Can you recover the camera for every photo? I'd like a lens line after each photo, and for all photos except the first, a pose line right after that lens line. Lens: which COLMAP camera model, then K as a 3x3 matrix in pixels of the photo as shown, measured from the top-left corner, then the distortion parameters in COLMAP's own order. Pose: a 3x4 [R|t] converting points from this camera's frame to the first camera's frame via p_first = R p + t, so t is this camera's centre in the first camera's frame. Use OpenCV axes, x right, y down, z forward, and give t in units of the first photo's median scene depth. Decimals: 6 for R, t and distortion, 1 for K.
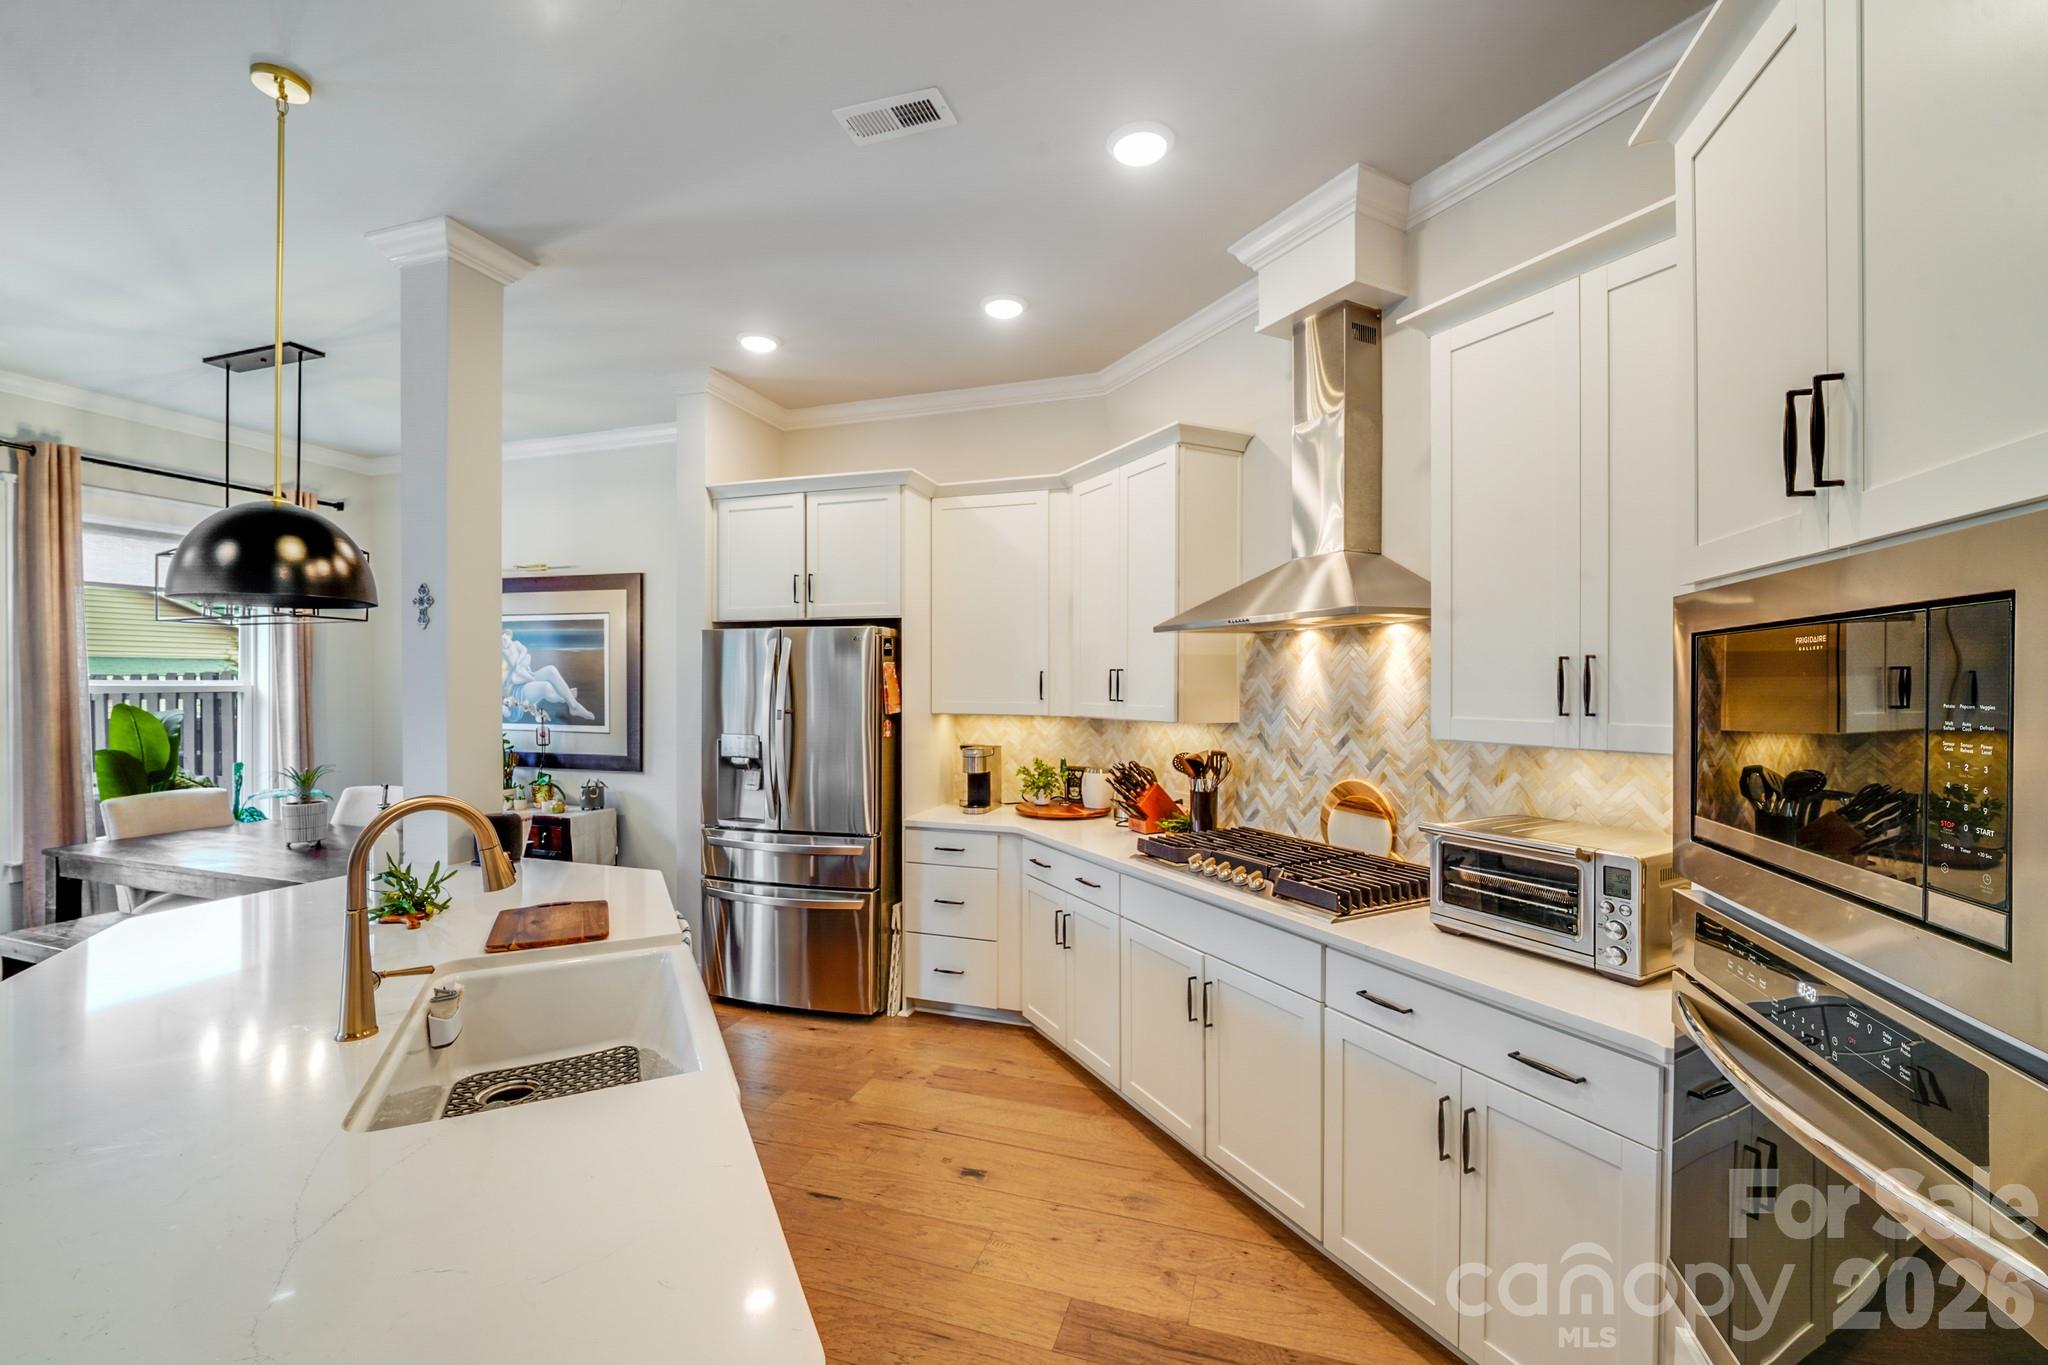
lens RADIAL K [[841.6, 0, 1013.2], [0, 841.6, 688.2], [0, 0, 1]] dist [-0.006889, -0.002195]
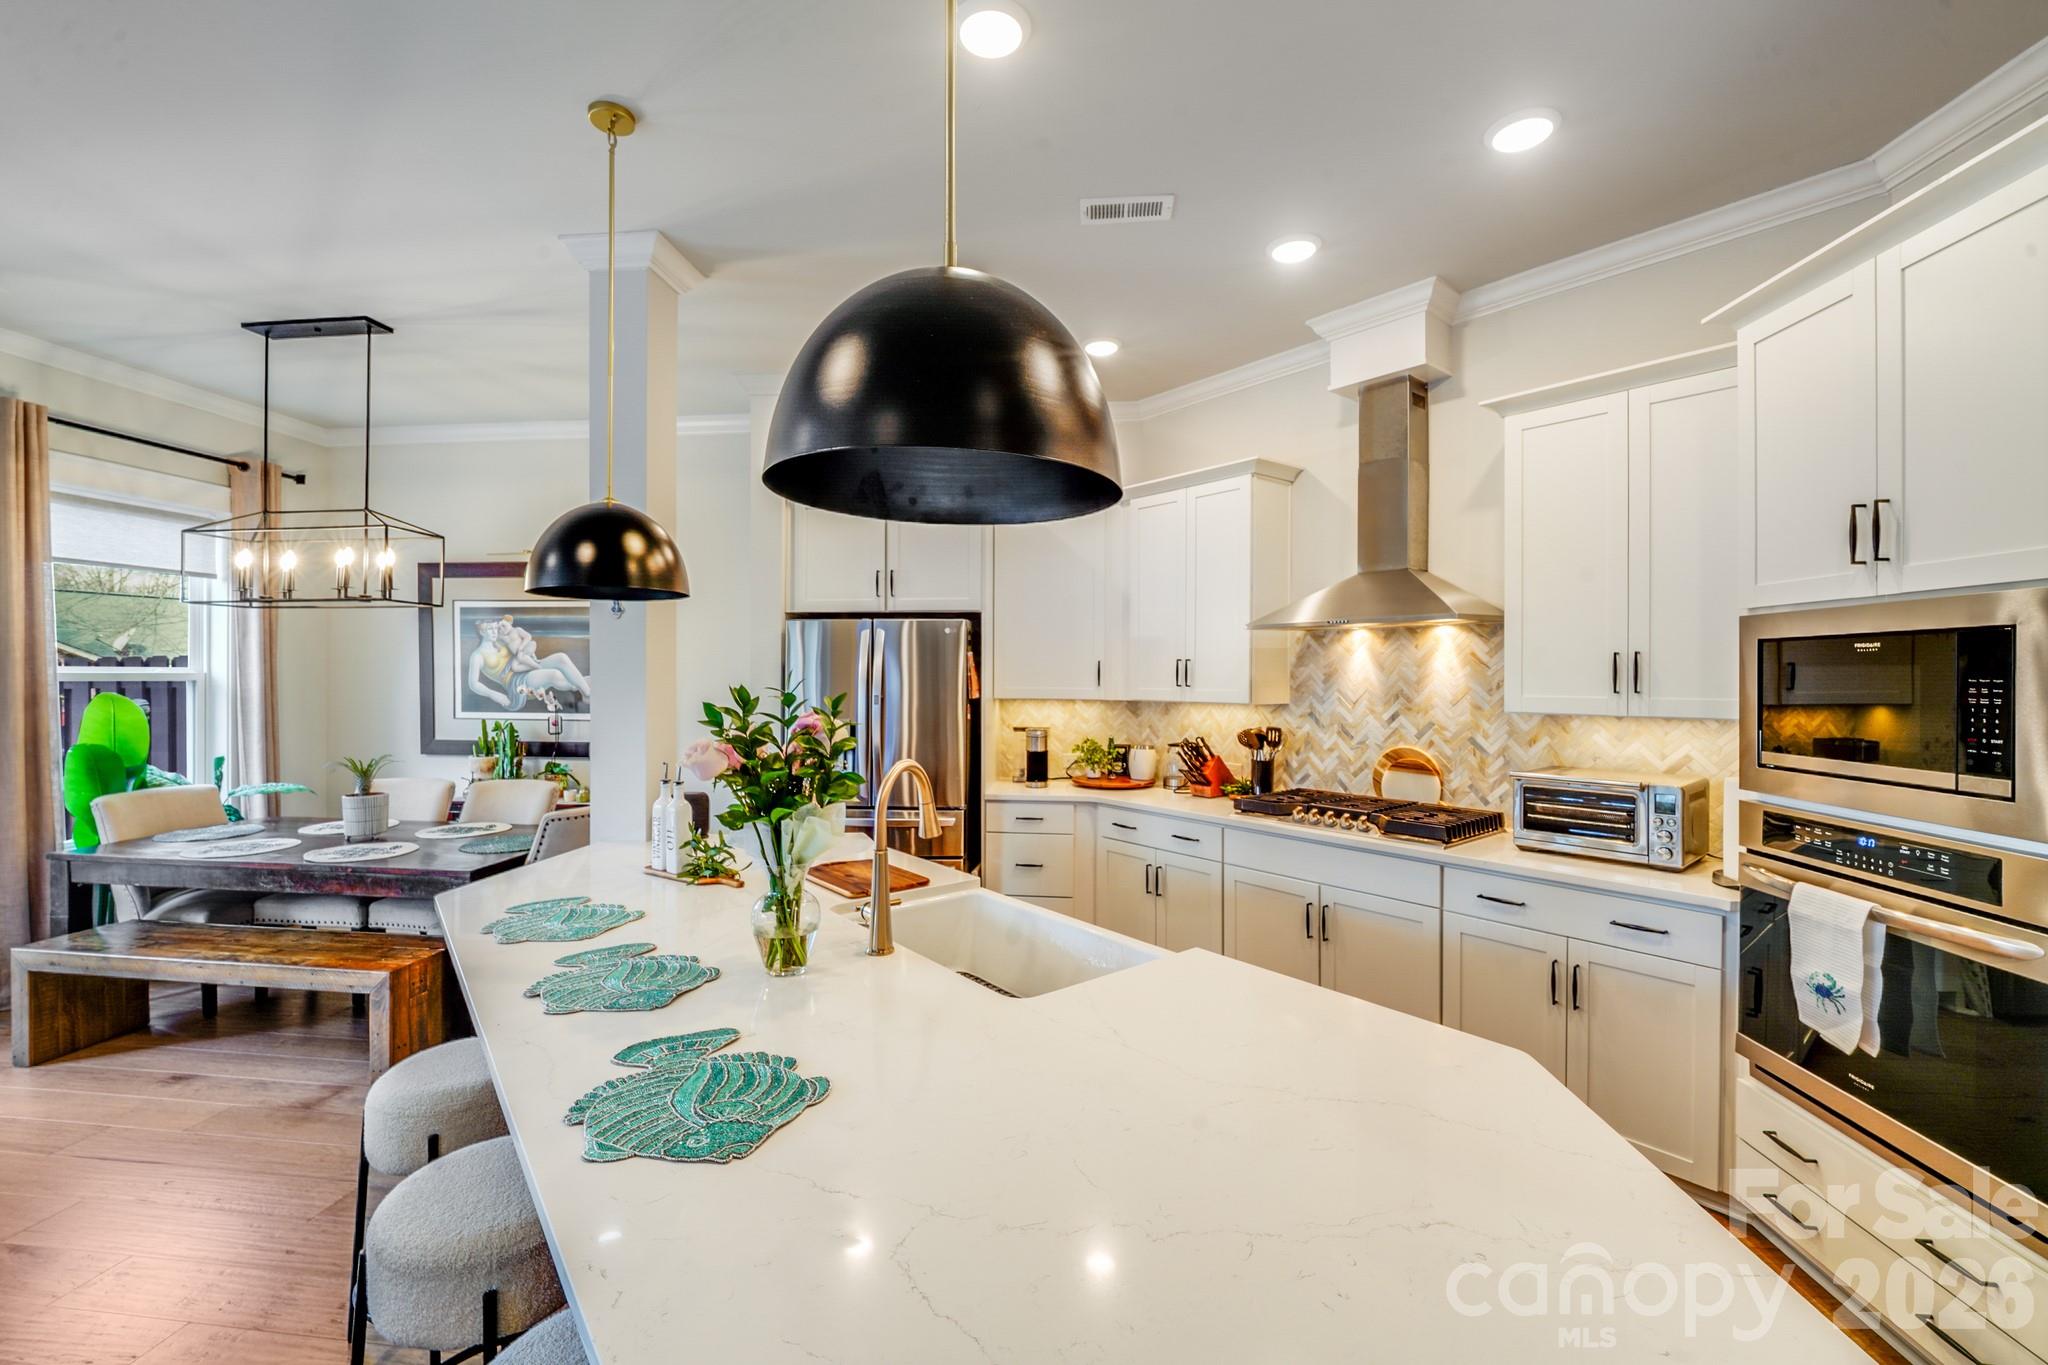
lens RADIAL K [[841.6, 0, 1012.2], [0, 841.6, 679.0], [0, 0, 1]] dist [-0.006889, -0.002195]
pose [[0.978286, -0.000082, 0.207257, -0.395812], [-0.000093, 1.000000, 0.000831, 0.004365], [-0.207257, -0.000832, 0.978286, -0.118022]]
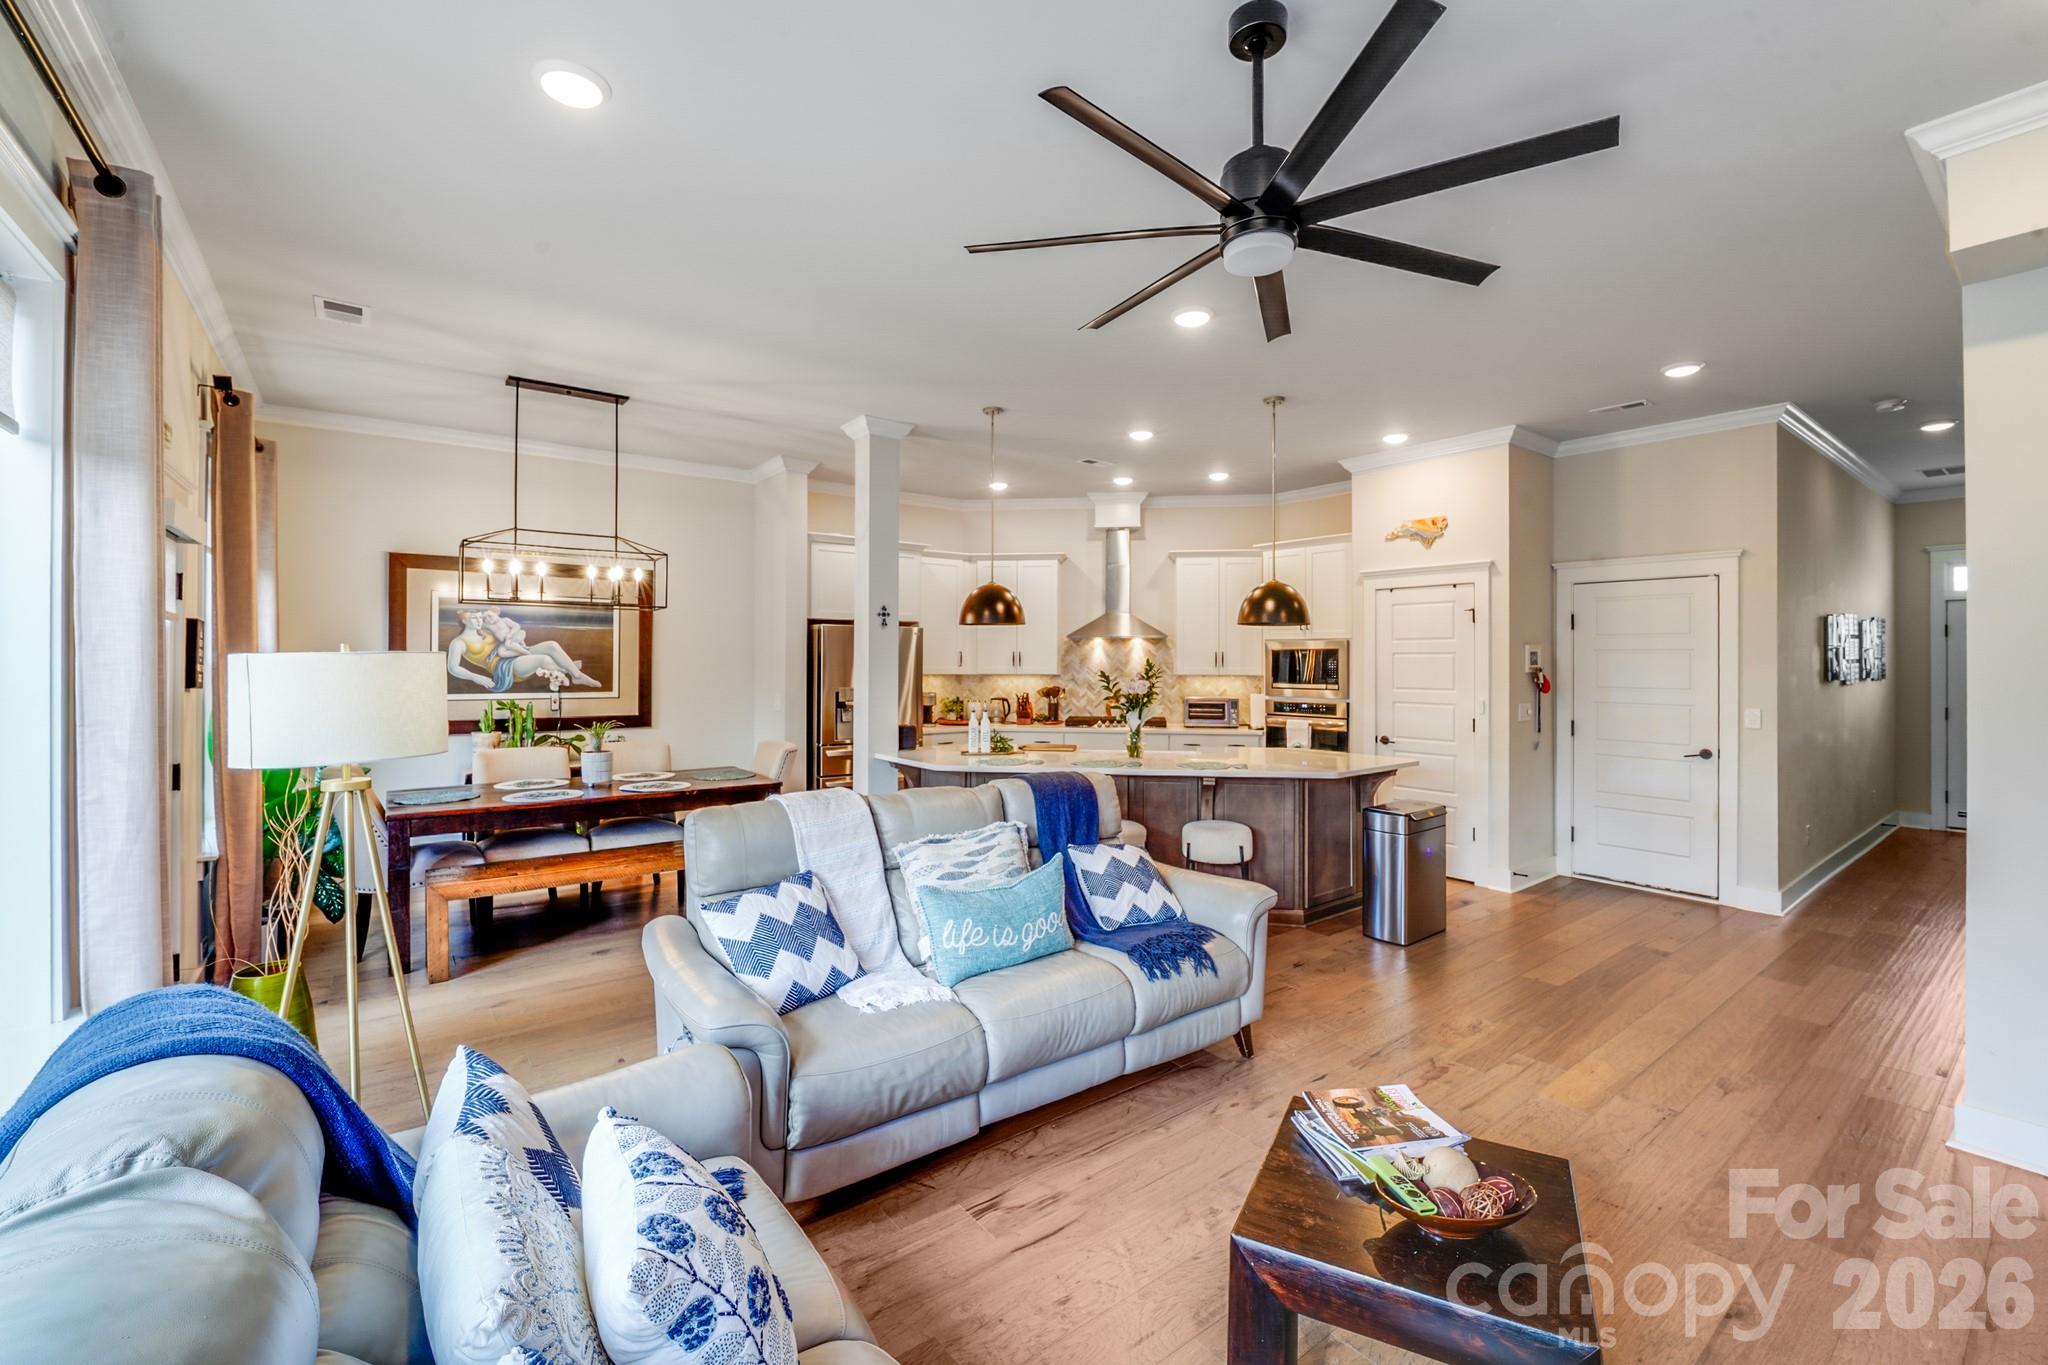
lens RADIAL K [[844.0, 0, 1019.5], [0, 844.0, 658.5], [0, 0, 1]] dist [-0.004760, -0.002628]
pose [[0.564650, 0.001482, 0.825329, -1.897734], [0.002260, 0.999992, -0.003342, 0.003060], [-0.825328, 0.003753, 0.564642, -0.295086]]
